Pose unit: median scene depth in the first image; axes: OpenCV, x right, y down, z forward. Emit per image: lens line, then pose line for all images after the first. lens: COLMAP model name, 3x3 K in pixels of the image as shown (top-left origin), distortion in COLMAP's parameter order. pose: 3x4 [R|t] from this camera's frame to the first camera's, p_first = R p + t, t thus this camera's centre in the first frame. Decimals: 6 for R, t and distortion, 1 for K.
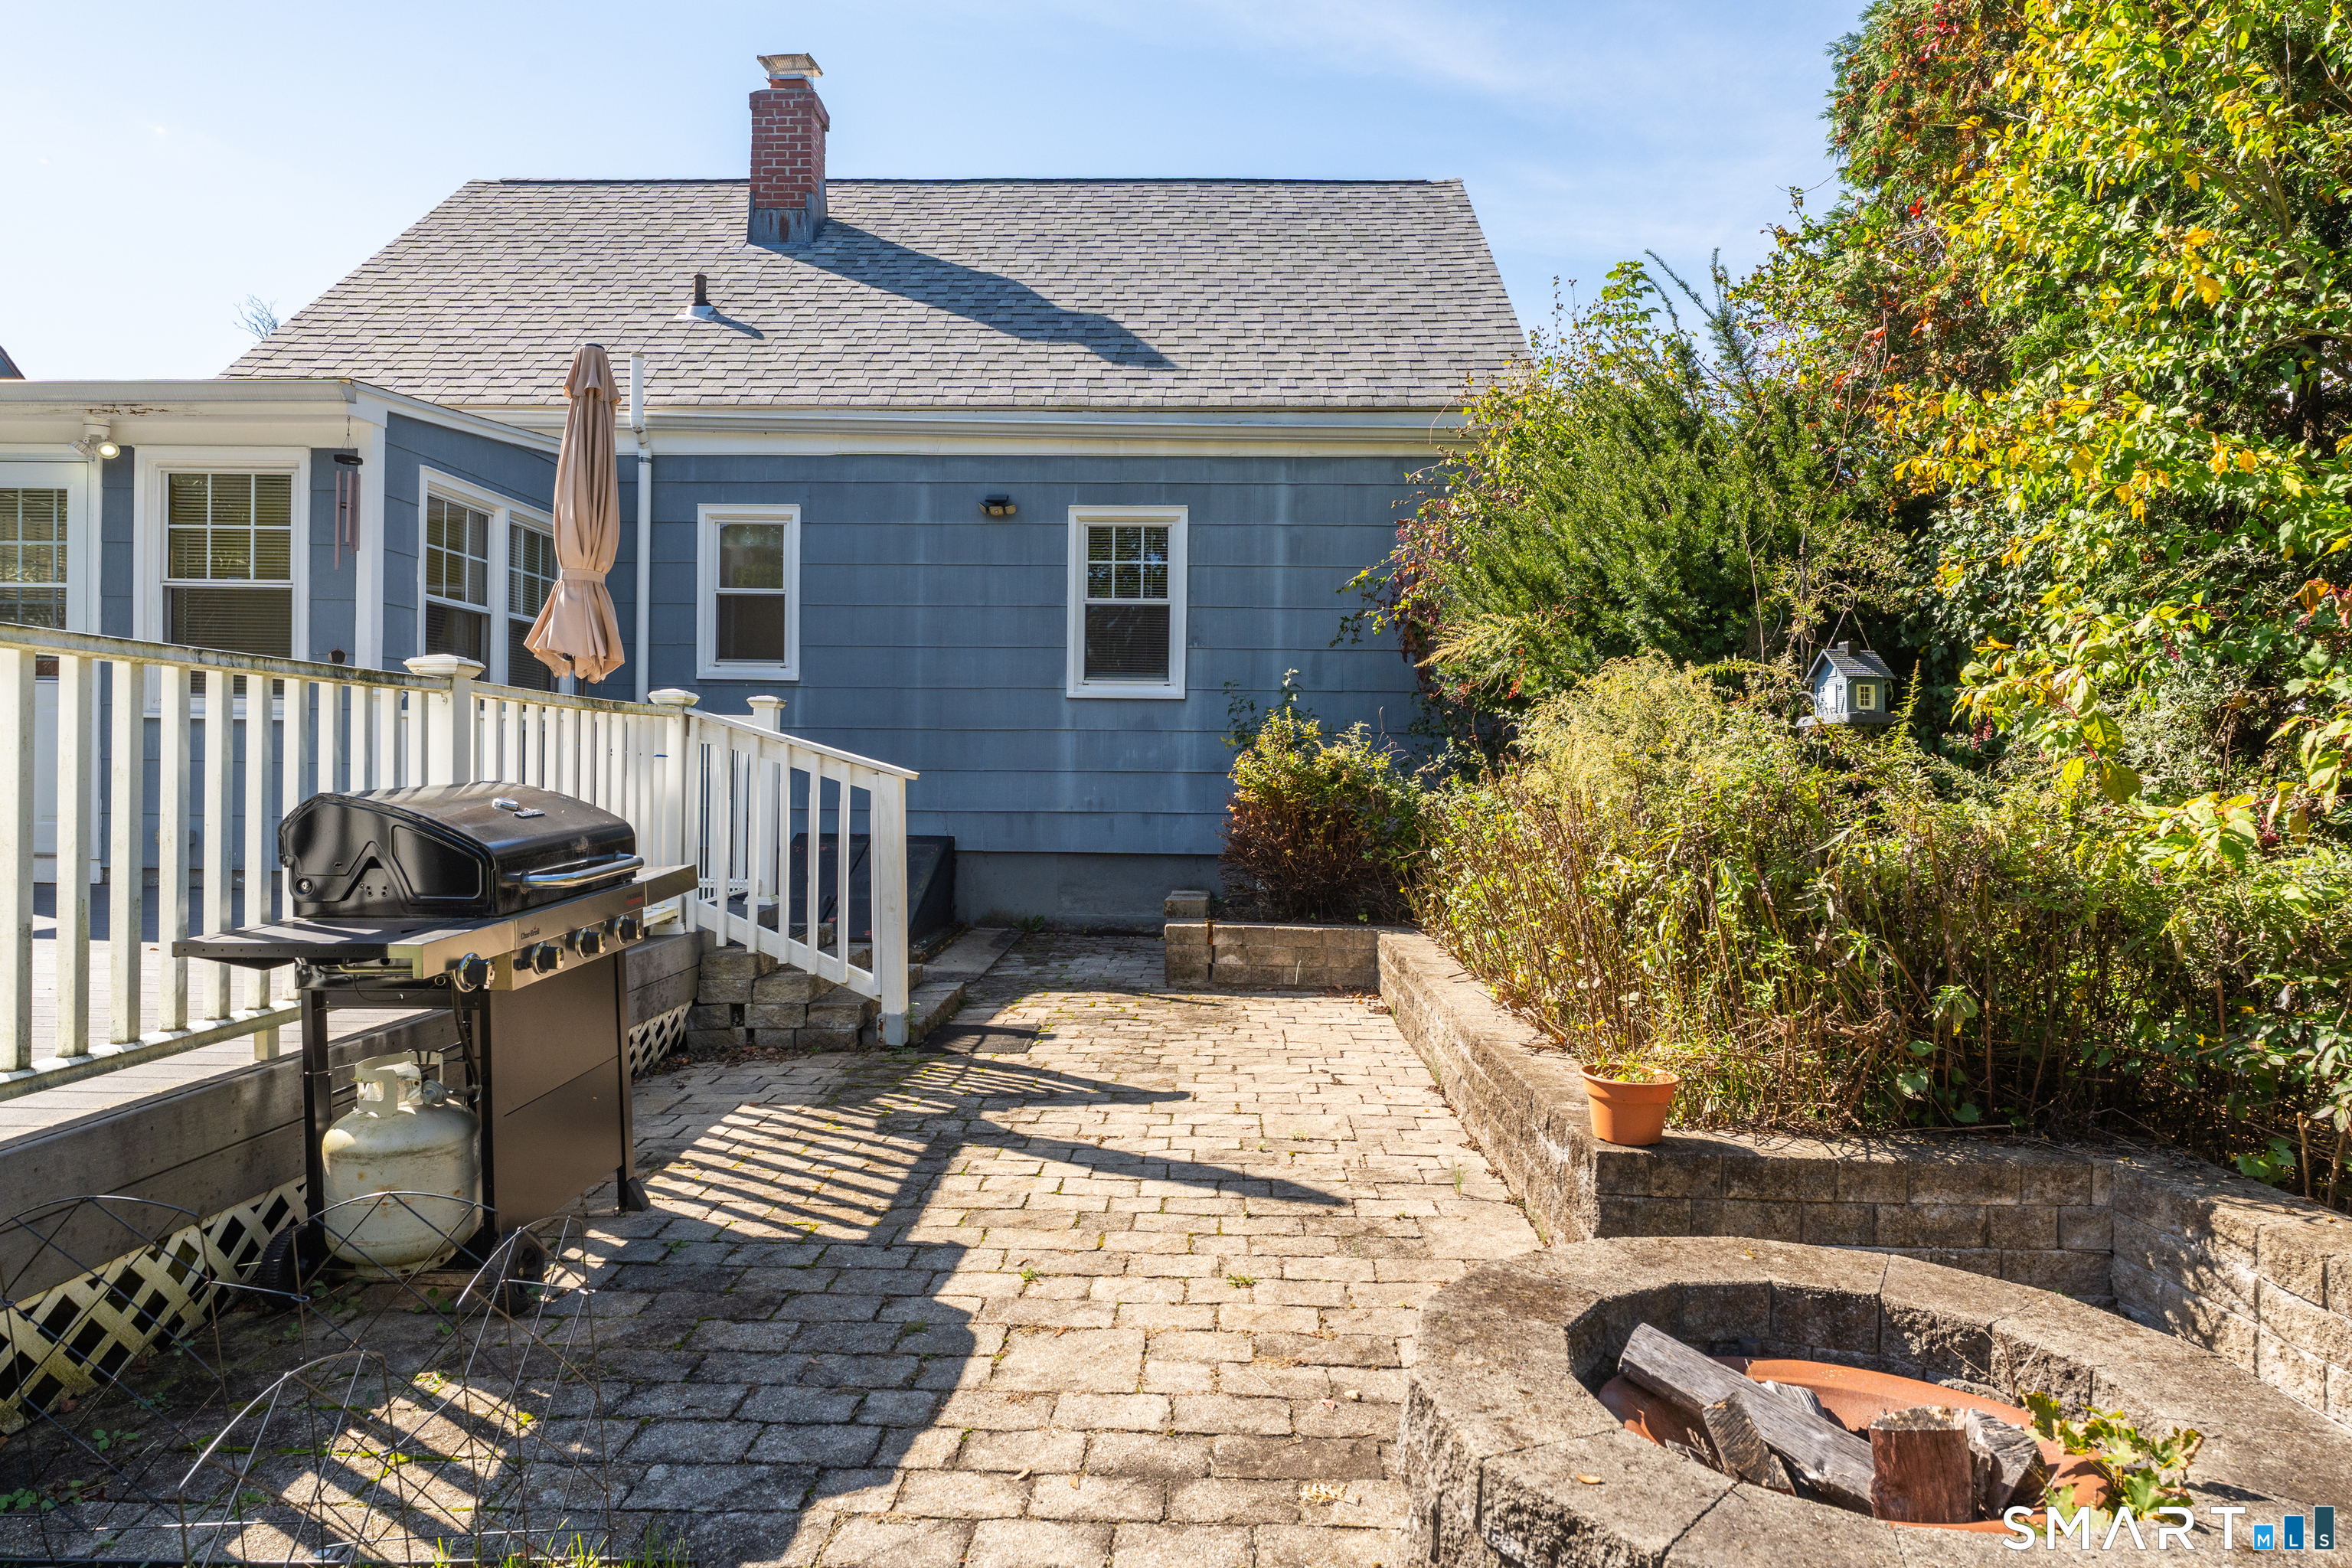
lens RADIAL K [[1392.4, 0, 1164.3], [0, 1392.4, 769.0], [0, 0, 1]] dist [-0.000933, -0.001982]
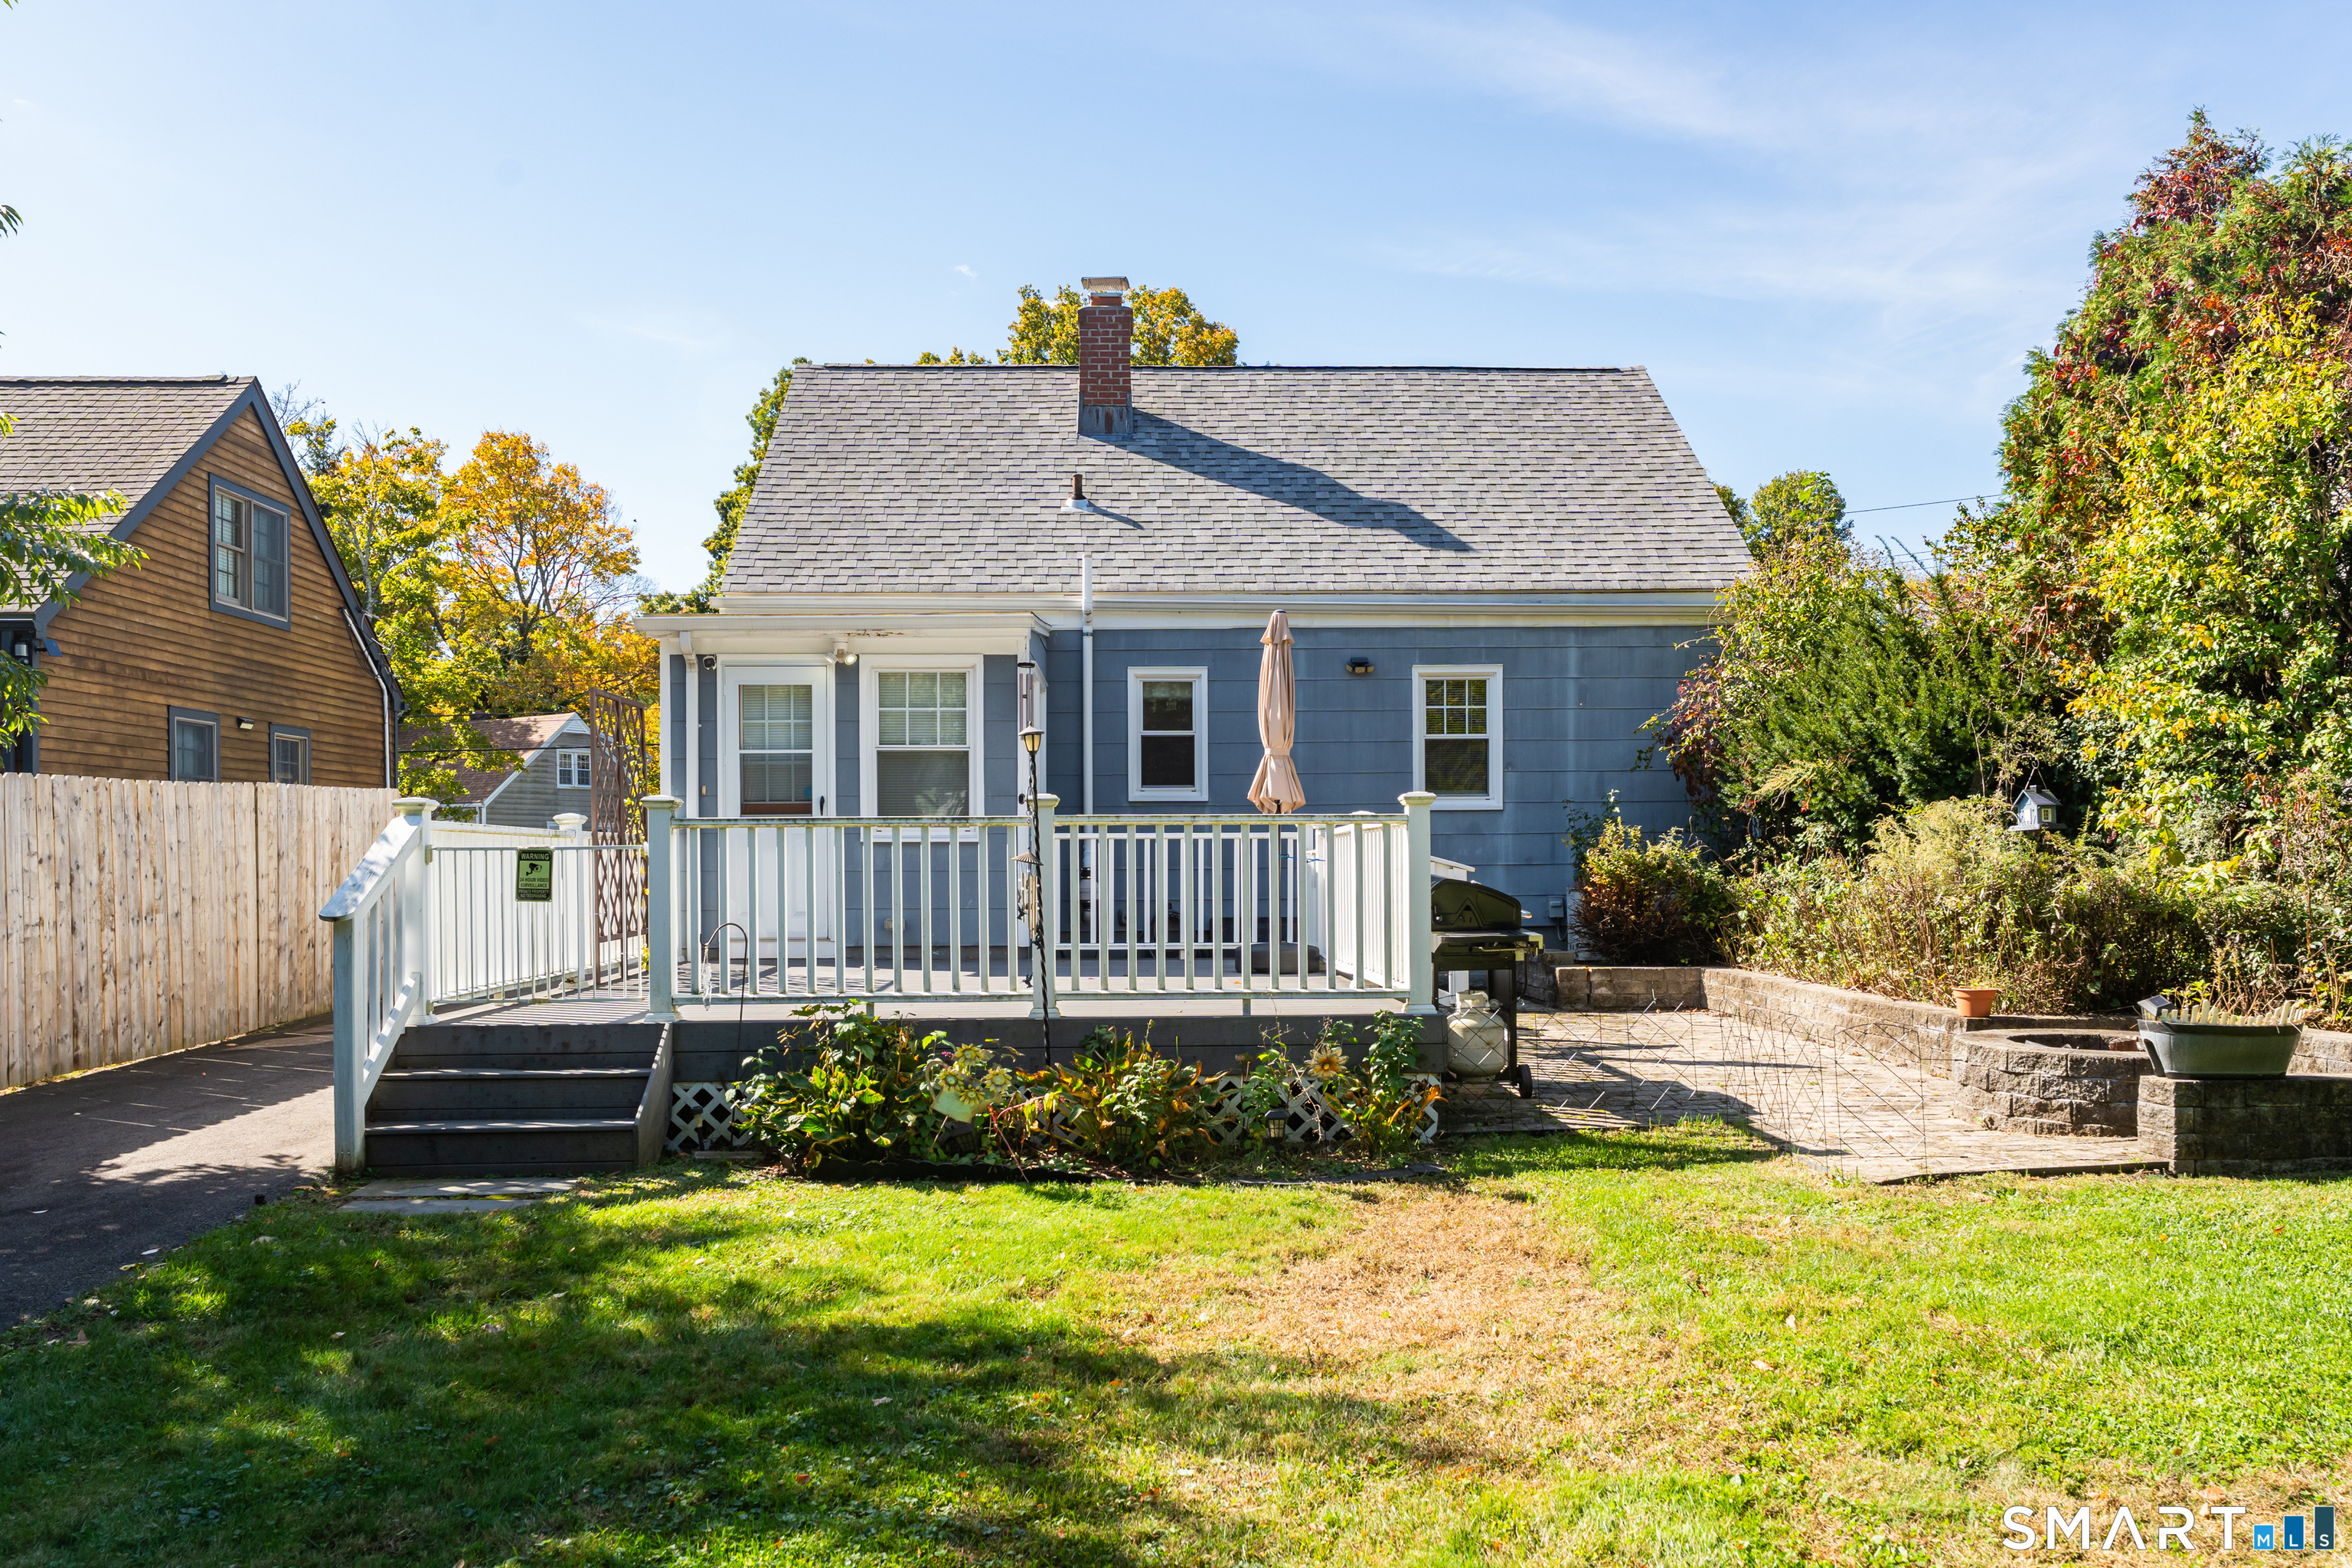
lens RADIAL K [[1680.4, 0, 1187.2], [0, 1680.4, 868.9], [0, 0, 1]] dist [-0.003415, -0.000629]
pose [[0.997570, -0.021574, 0.066244, -0.517387], [0.021421, 0.999766, 0.003026, -0.006953], [-0.066294, -0.001599, 0.997799, -0.761544]]
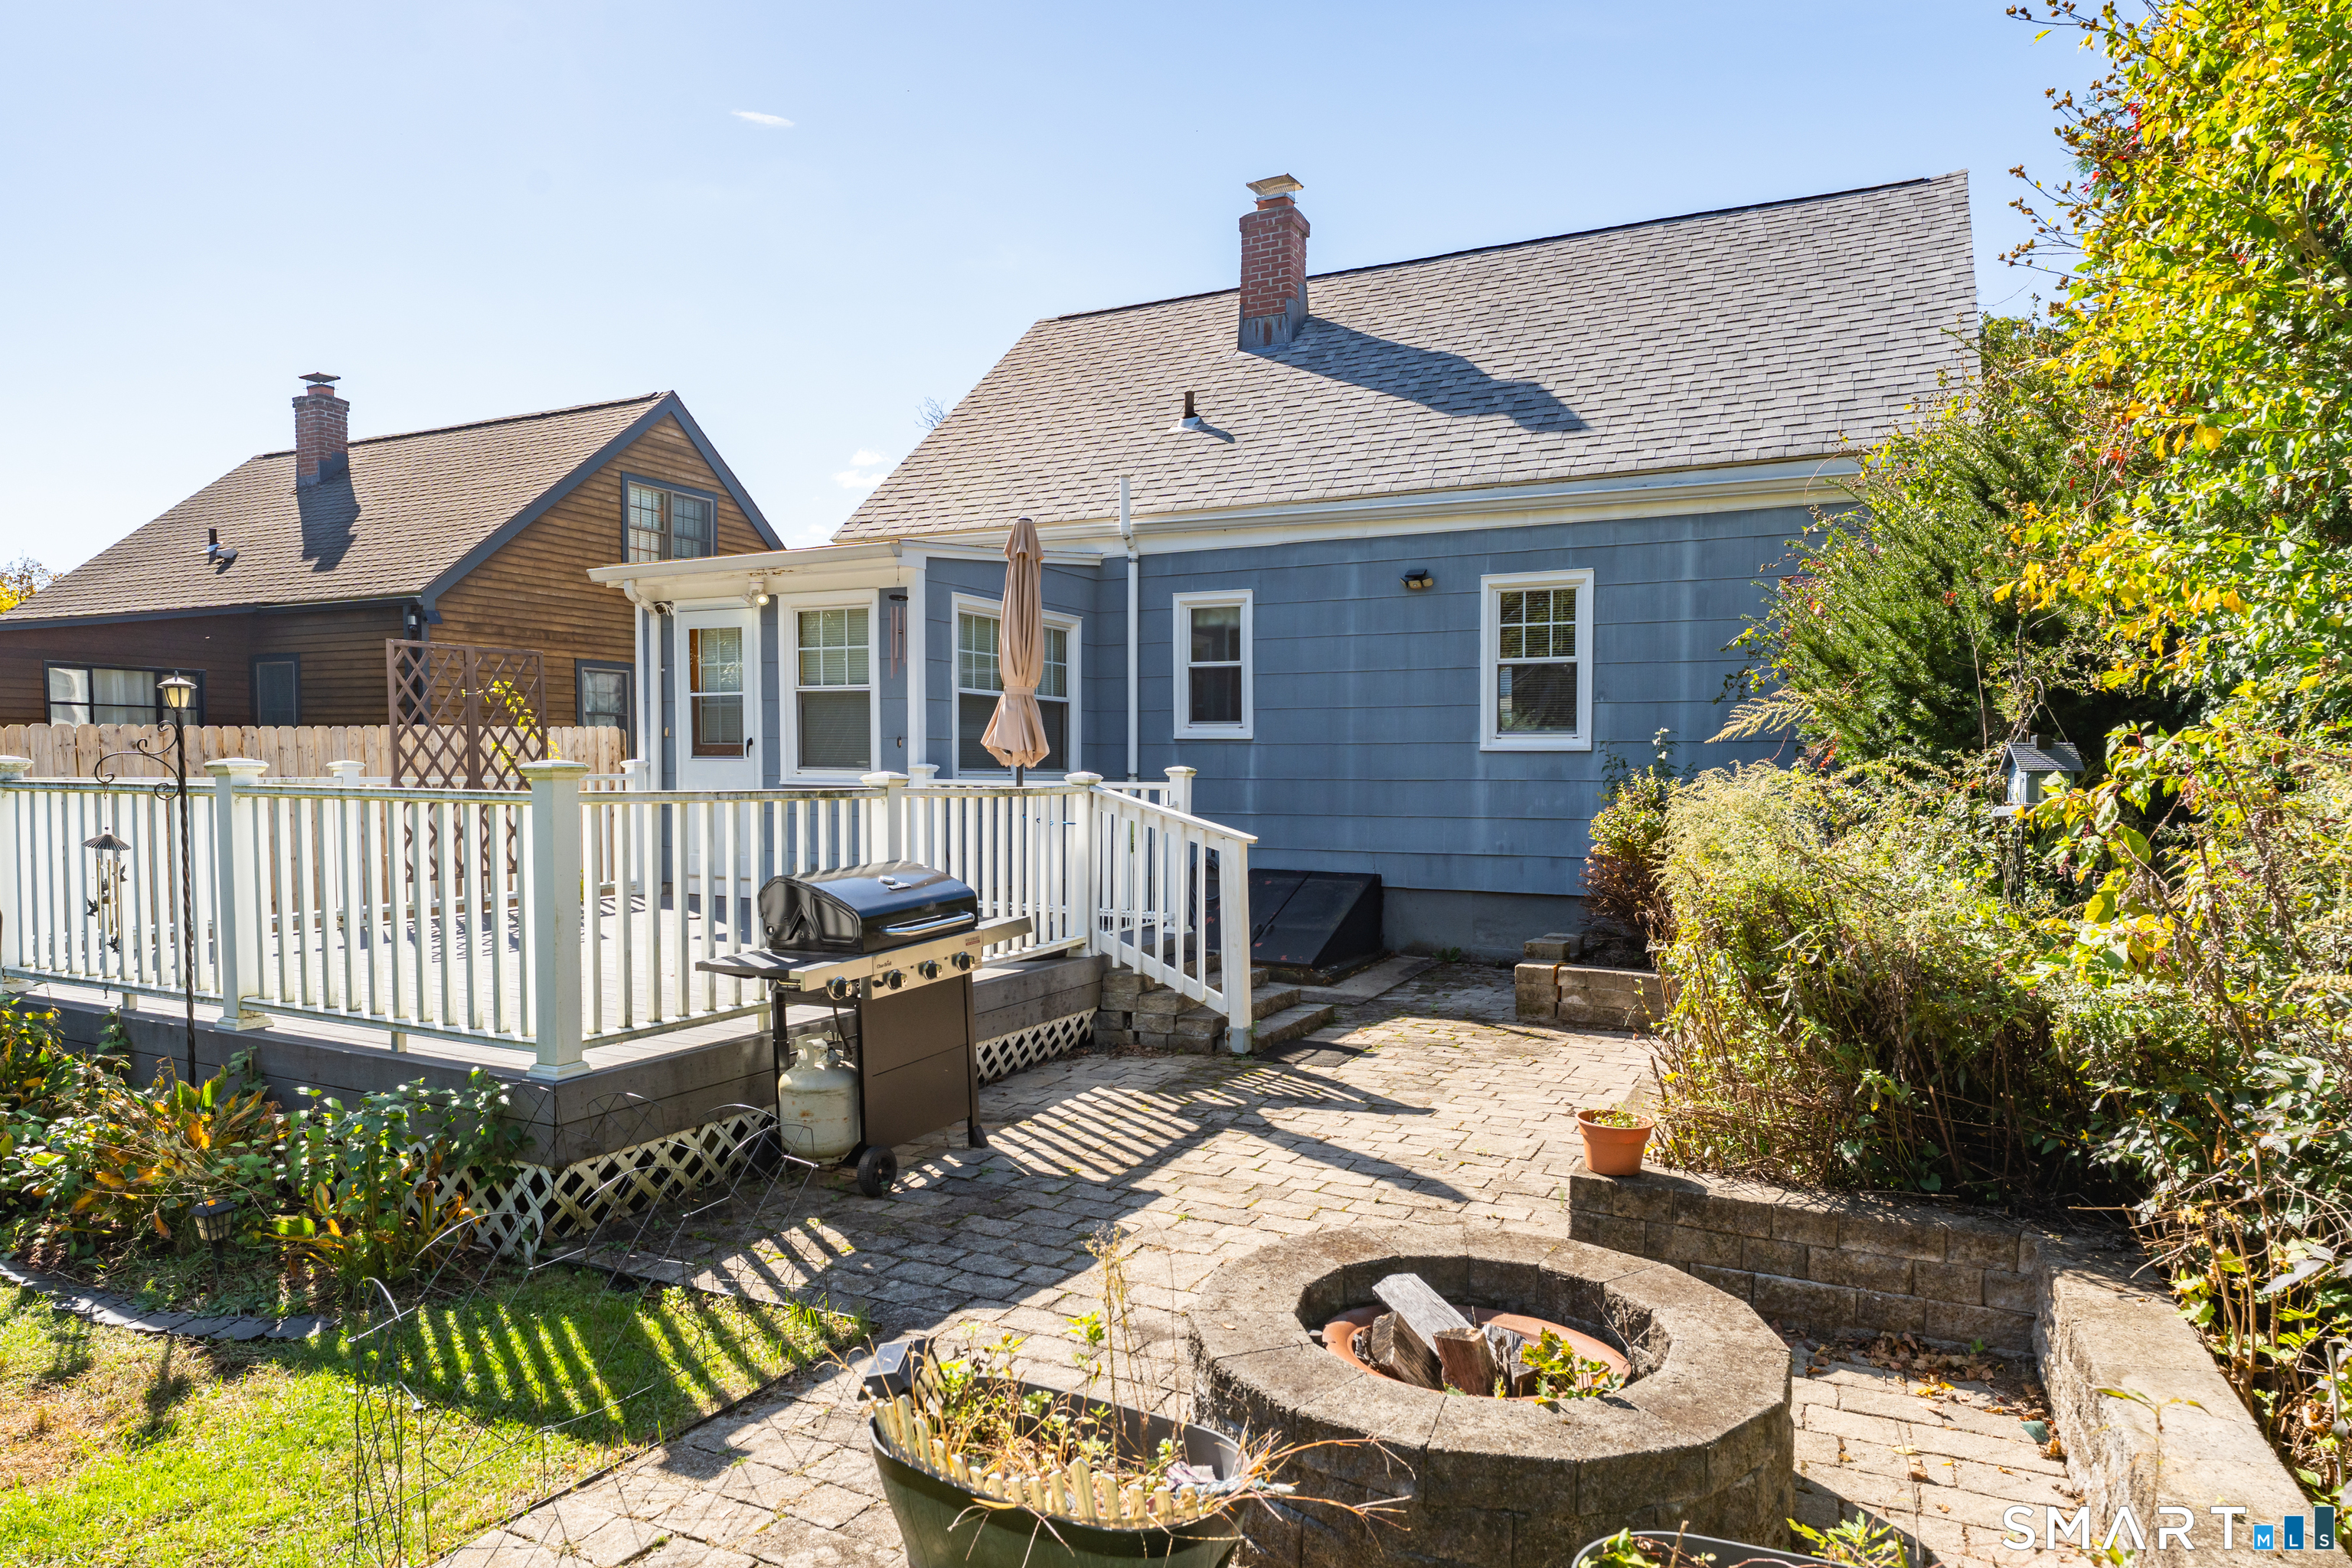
lens RADIAL K [[1394.0, 0, 1162.2], [0, 1394.0, 828.3], [0, 0, 1]] dist [-0.007452, -0.000771]
pose [[0.907259, 0.010576, -0.420440, 0.219028], [0.004974, 0.999344, 0.035872, -0.041027], [0.420543, -0.034637, 0.906611, -0.138112]]
